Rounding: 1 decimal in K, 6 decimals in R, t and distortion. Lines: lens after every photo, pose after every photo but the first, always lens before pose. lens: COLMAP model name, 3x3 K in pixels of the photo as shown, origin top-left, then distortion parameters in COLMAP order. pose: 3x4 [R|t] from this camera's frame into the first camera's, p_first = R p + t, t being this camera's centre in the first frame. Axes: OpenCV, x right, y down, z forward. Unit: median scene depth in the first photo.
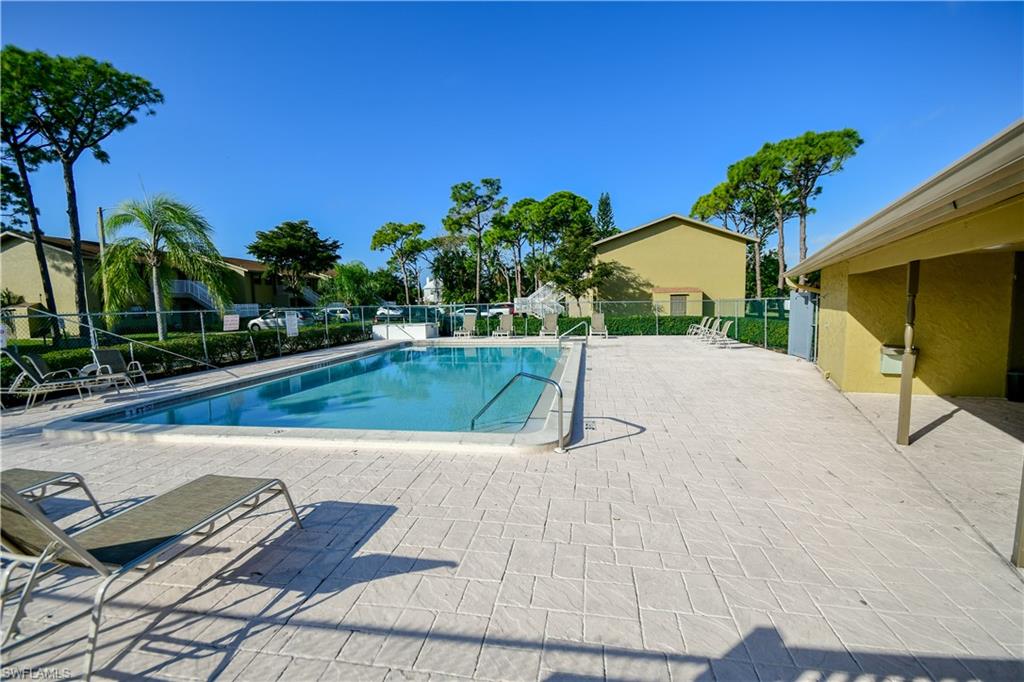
lens RADIAL K [[461.5, 0, 512.0], [0, 461.5, 341.0], [0, 0, 1]] dist [-0.002606, -0.000055]
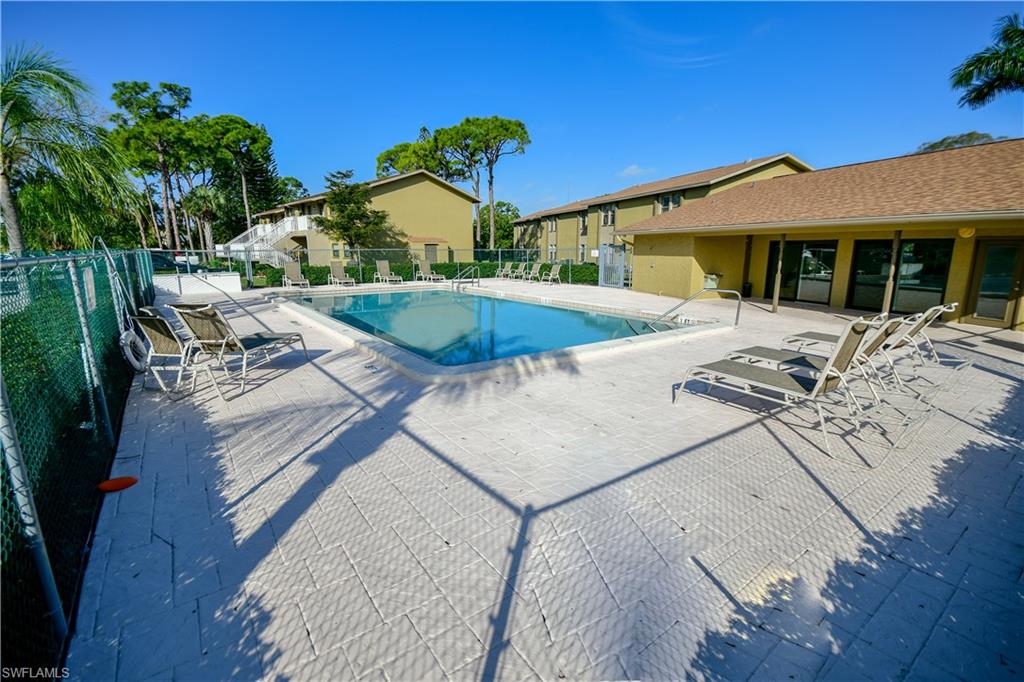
lens RADIAL K [[461.5, 0, 512.0], [0, 461.5, 341.0], [0, 0, 1]] dist [-0.002606, -0.000055]
pose [[0.695397, -0.124057, 0.707837, -0.320559], [0.047967, 0.990803, 0.126526, 0.000752], [-0.717023, -0.054033, 0.694952, 0.055656]]
